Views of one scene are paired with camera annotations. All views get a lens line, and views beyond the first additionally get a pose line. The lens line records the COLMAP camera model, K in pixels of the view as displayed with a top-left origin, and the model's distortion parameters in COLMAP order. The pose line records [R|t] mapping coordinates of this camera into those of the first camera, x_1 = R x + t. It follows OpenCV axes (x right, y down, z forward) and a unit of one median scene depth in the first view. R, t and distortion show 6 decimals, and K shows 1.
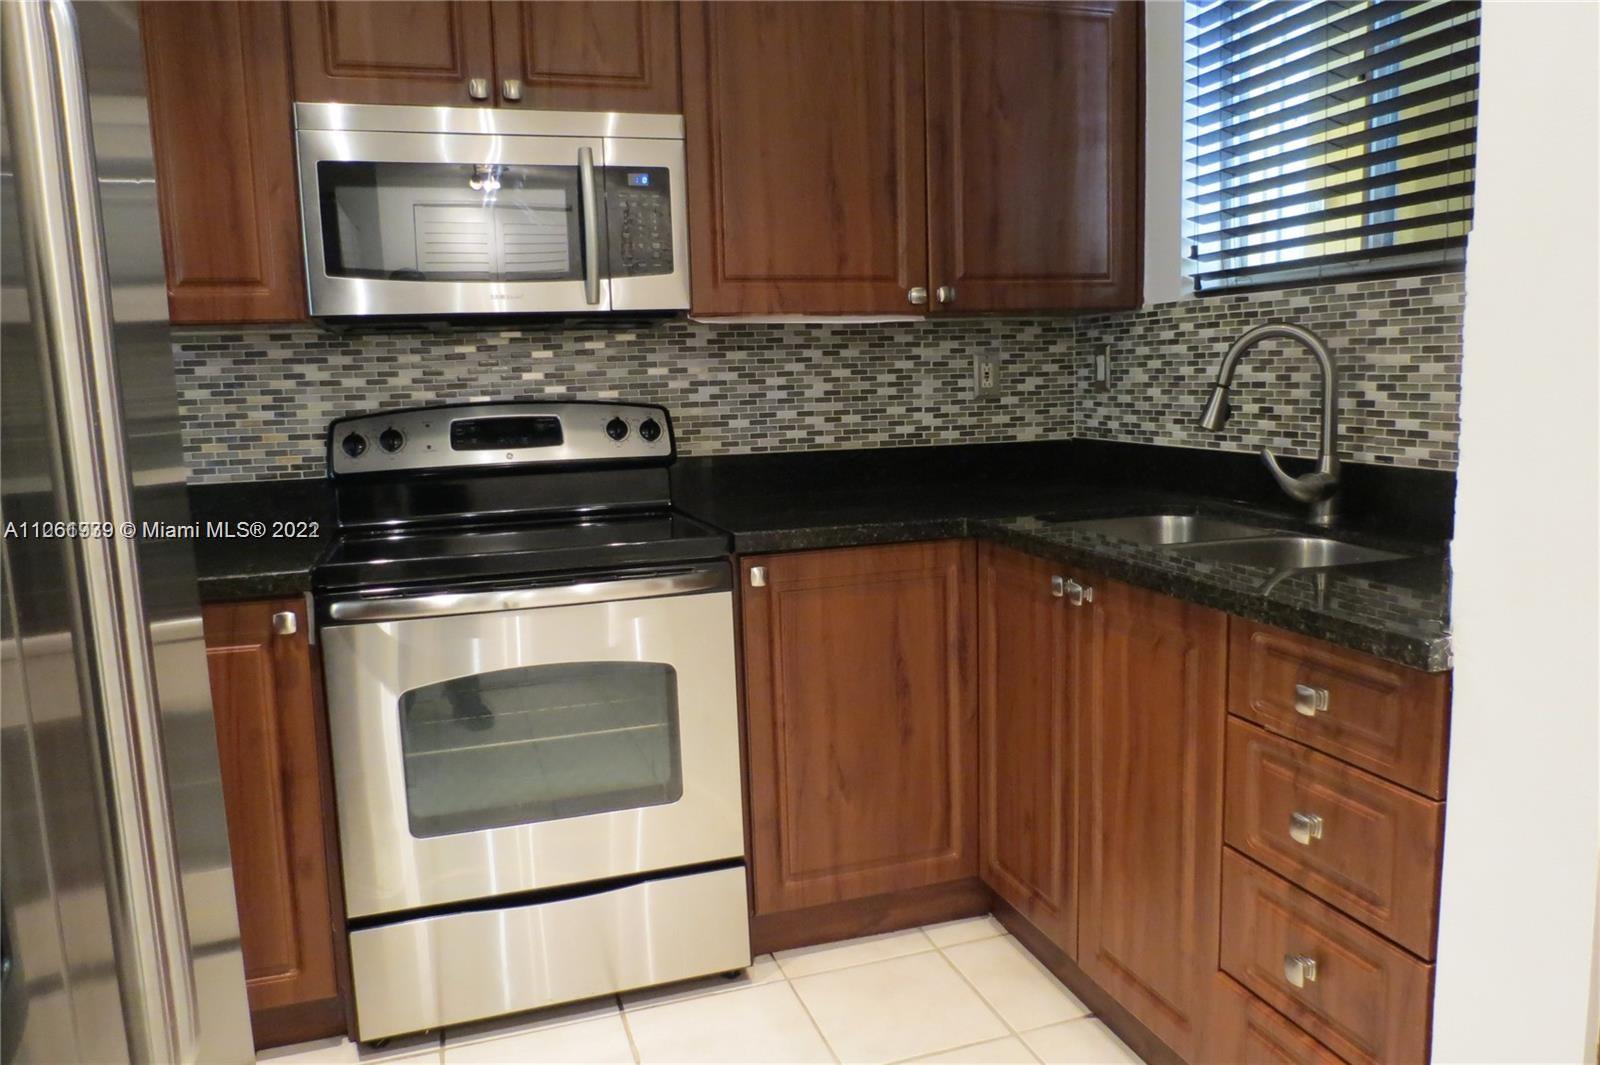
lens RADIAL K [[1131.1, 0, 800.0], [0, 1131.1, 532.5], [0, 0, 1]] dist [-0.039847, 0.021044]
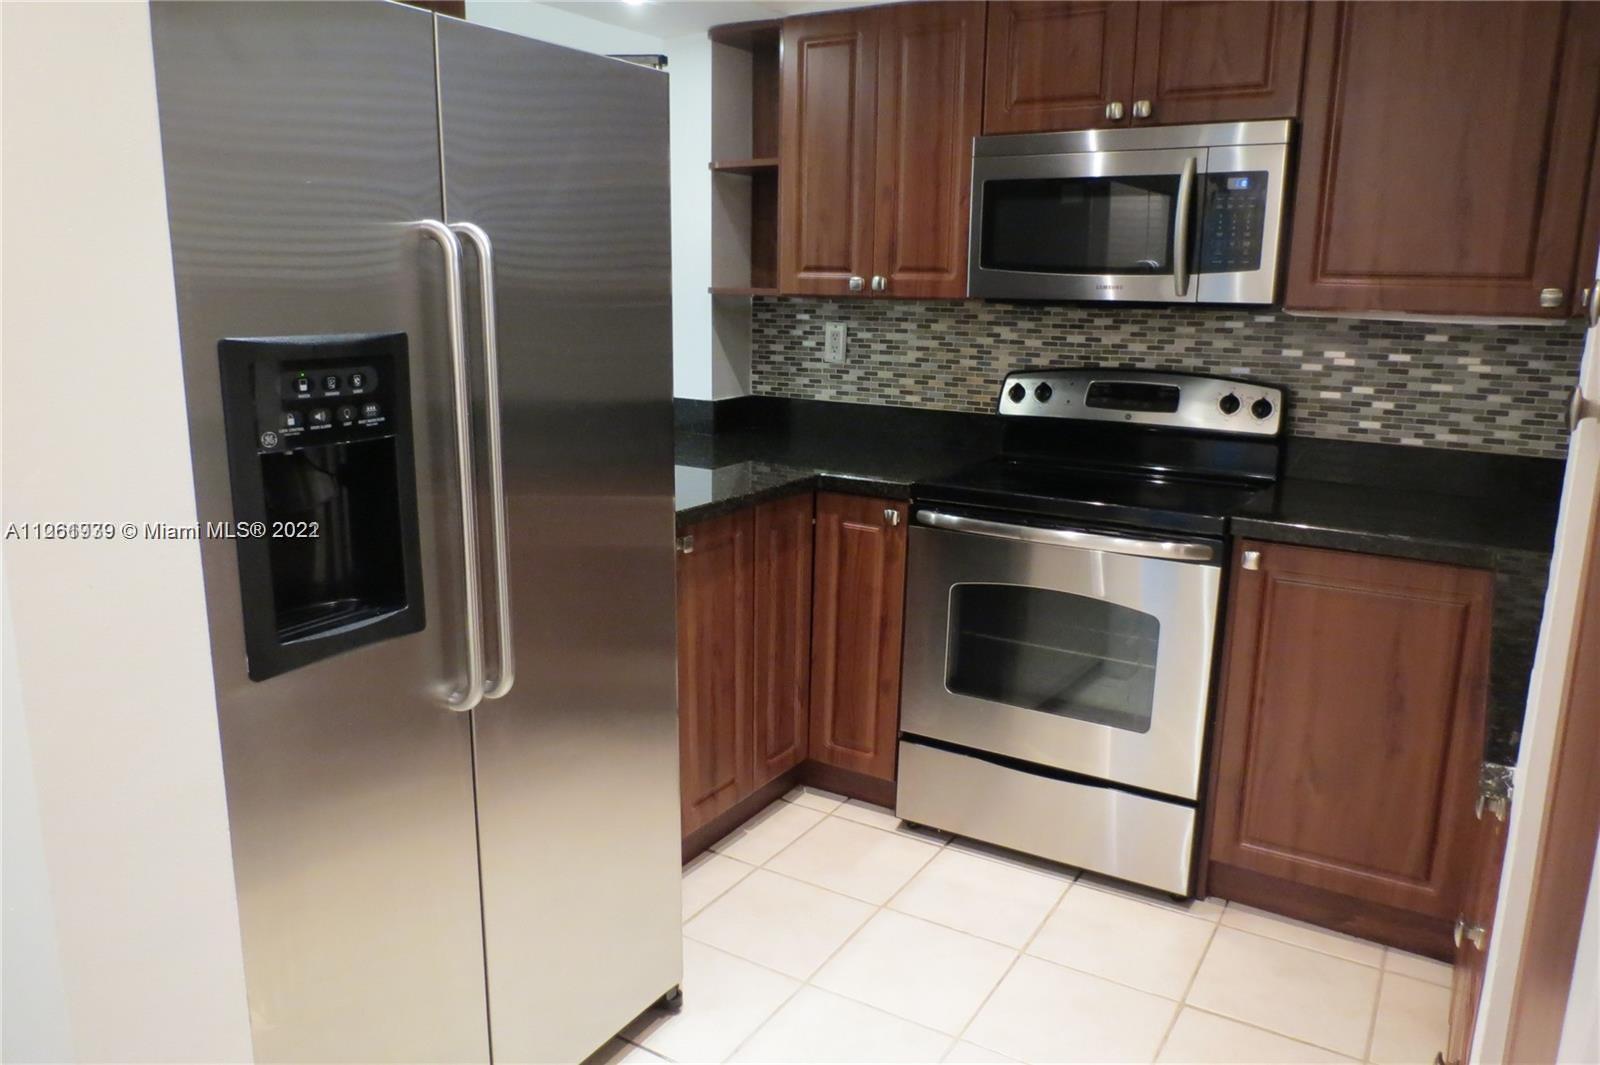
lens RADIAL K [[1131.1, 0, 800.0], [0, 1131.1, 532.5], [0, 0, 1]] dist [-0.039847, 0.021044]
pose [[0.644669, 0.201853, -0.737331, 0.416768], [-0.138770, 0.979386, 0.146787, -0.075205], [0.751761, 0.007690, 0.659391, -0.033425]]
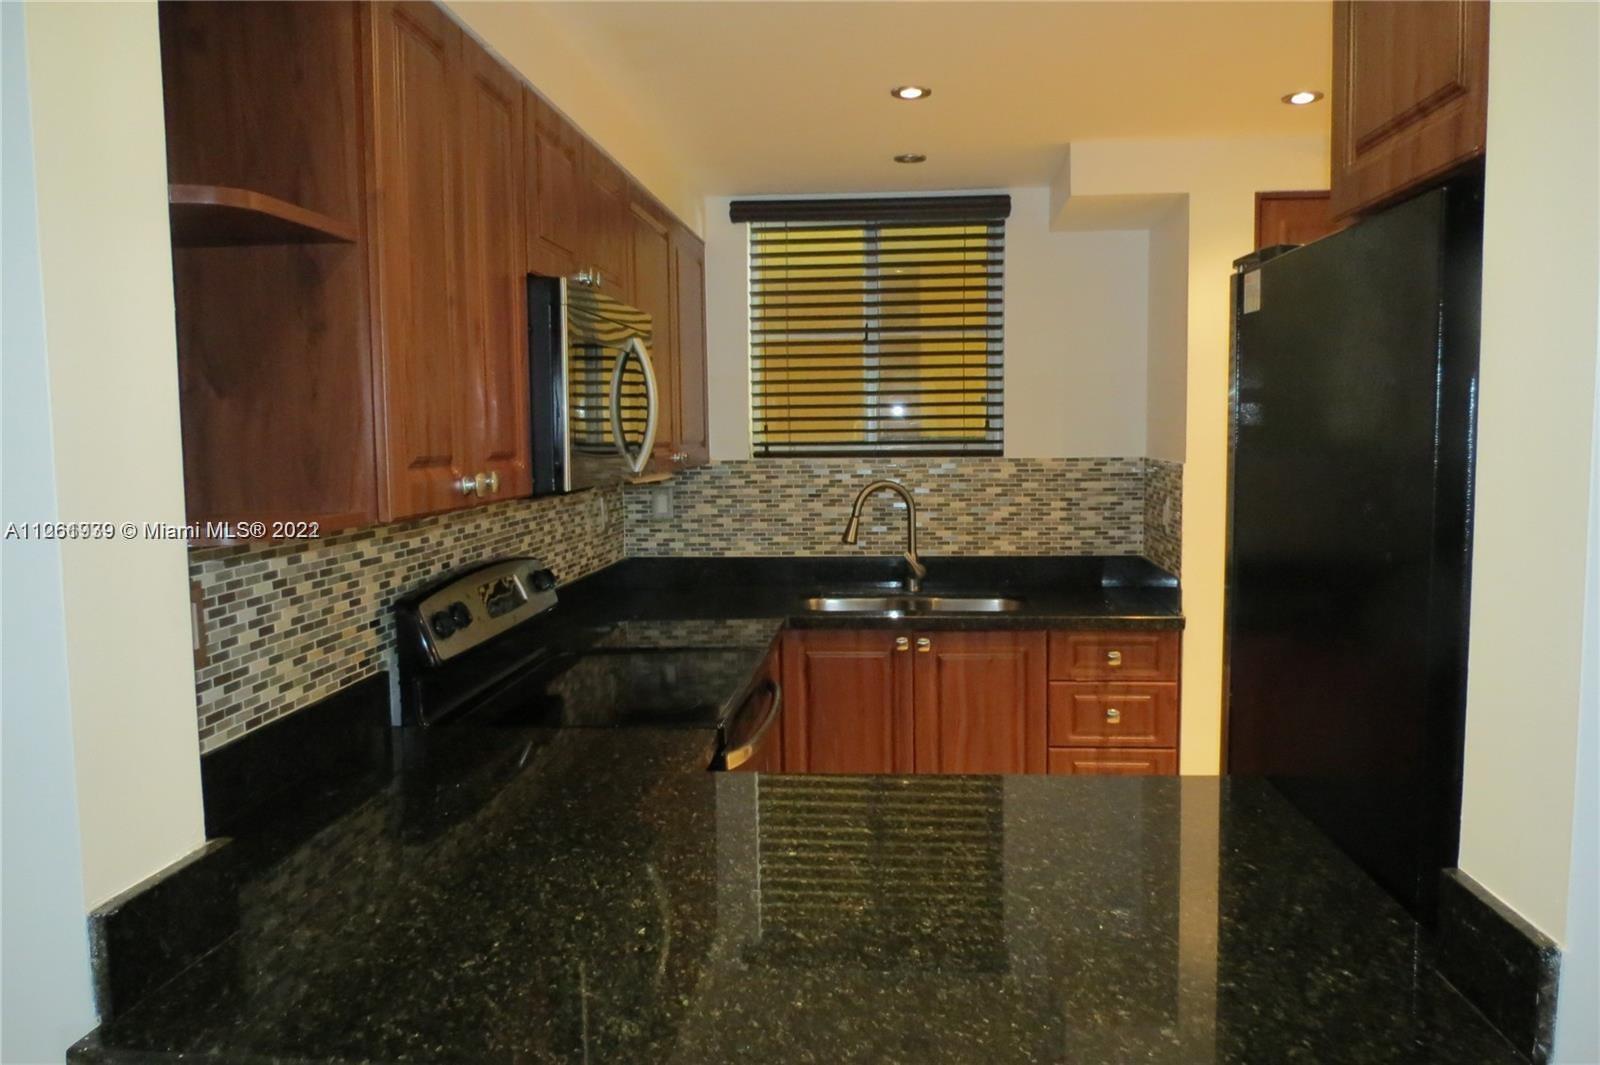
lens RADIAL K [[1137.3, 0, 800.0], [0, 1137.3, 532.5], [0, 0, 1]] dist [-0.027561, -0.001217]
pose [[0.386807, -0.060032, 0.920205, -1.087200], [0.132308, 0.991167, 0.009046, -0.119793], [-0.912620, 0.118252, 0.391333, 0.370787]]
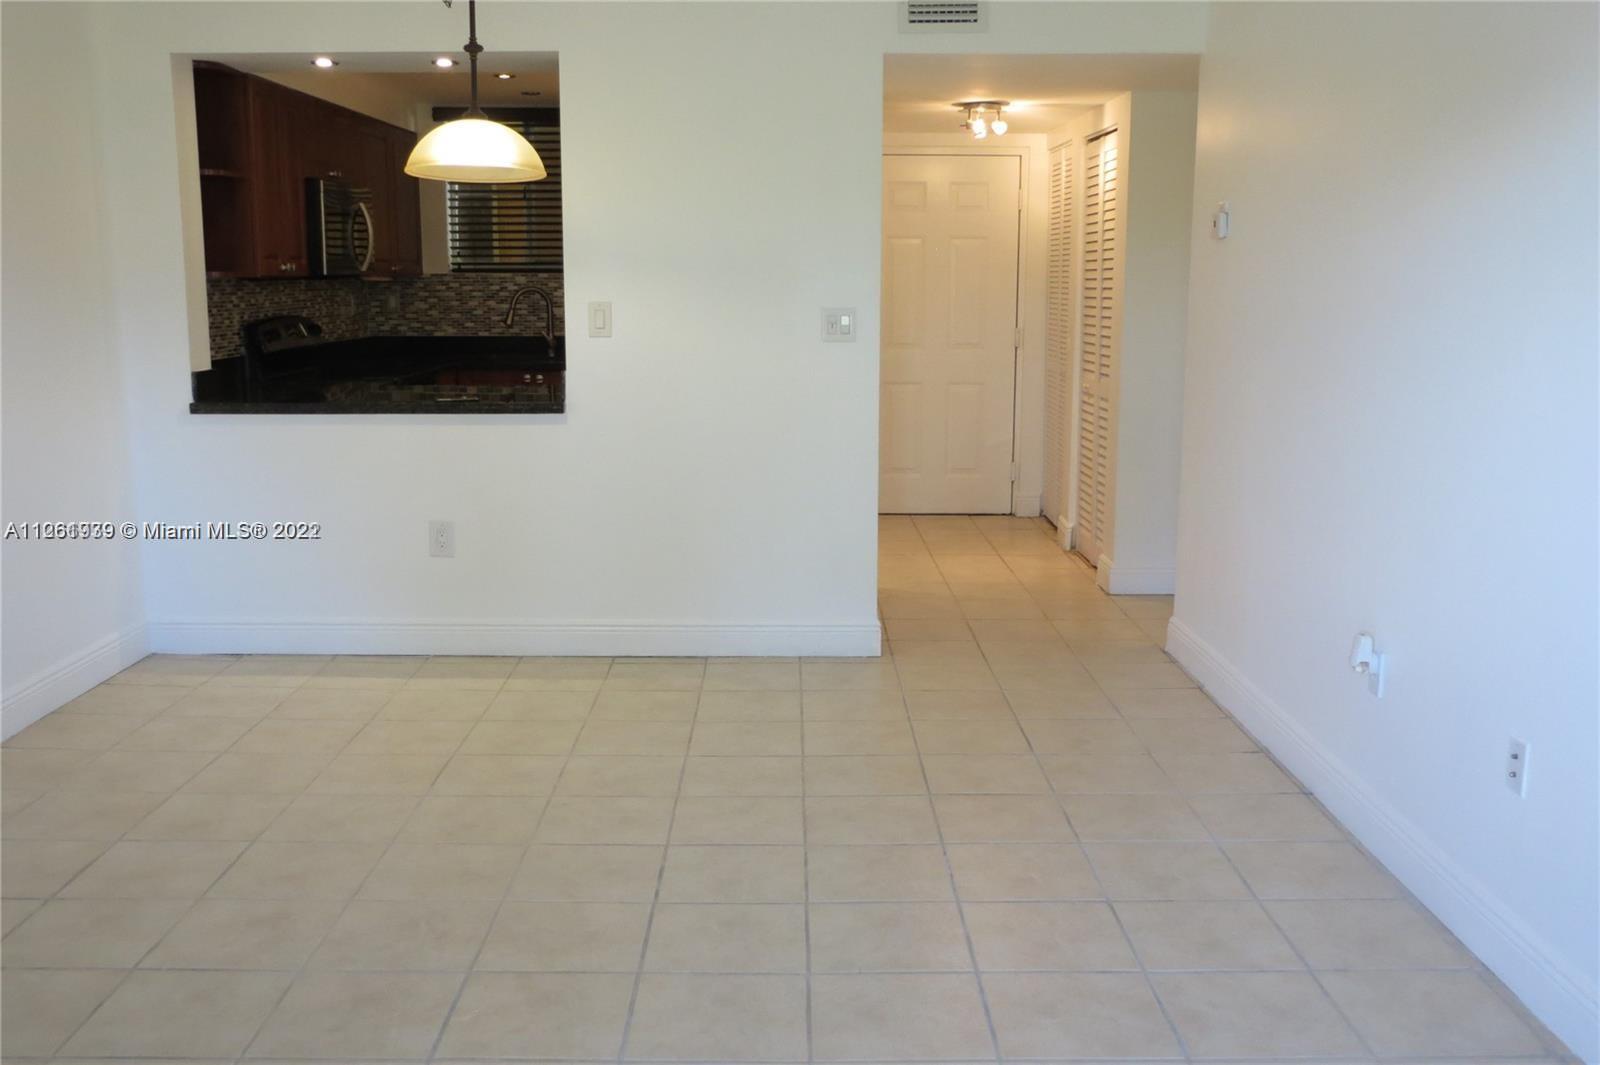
lens RADIAL K [[1473.0, 0, 800.0], [0, 1473.0, 532.5], [0, 0, 1]] dist [-0.035713, 0.003319]
pose [[0.298742, -0.136616, 0.944505, -2.536271], [0.124854, 0.986789, 0.103242, 0.108955], [-0.946131, 0.087082, 0.311852, -0.639743]]
